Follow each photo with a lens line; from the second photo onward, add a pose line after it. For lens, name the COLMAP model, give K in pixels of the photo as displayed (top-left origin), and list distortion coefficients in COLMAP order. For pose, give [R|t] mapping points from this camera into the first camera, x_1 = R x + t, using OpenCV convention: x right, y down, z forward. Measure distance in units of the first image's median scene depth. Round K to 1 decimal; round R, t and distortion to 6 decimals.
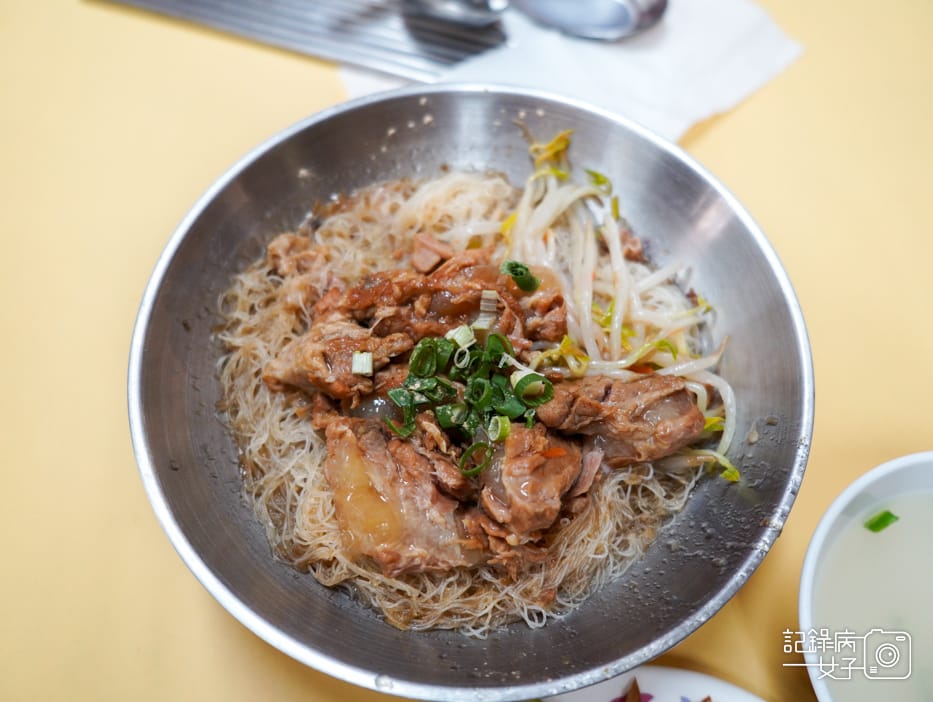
lens RADIAL K [[766.1, 0, 466.5], [0, 766.1, 351.0], [0, 0, 1]] dist [-0.006033, -0.001997]
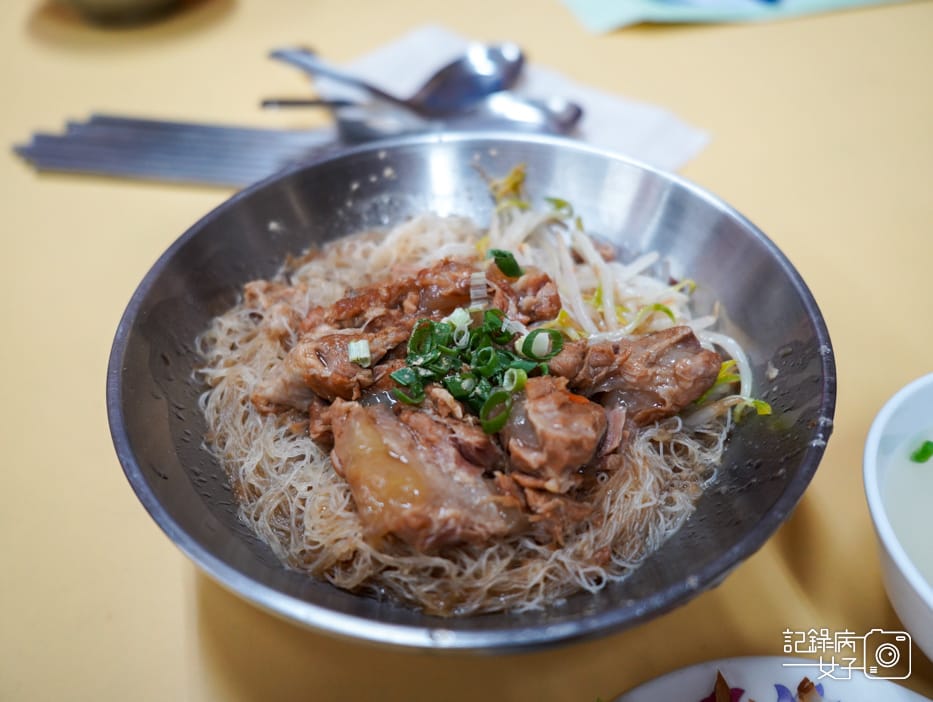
lens RADIAL K [[766.1, 0, 466.5], [0, 766.1, 351.0], [0, 0, 1]] dist [-0.006033, -0.001997]
pose [[0.986720, -0.137325, 0.086745, -0.084101], [0.157131, 0.942294, -0.295622, 0.306474], [-0.041143, 0.305326, 0.951359, 0.089819]]
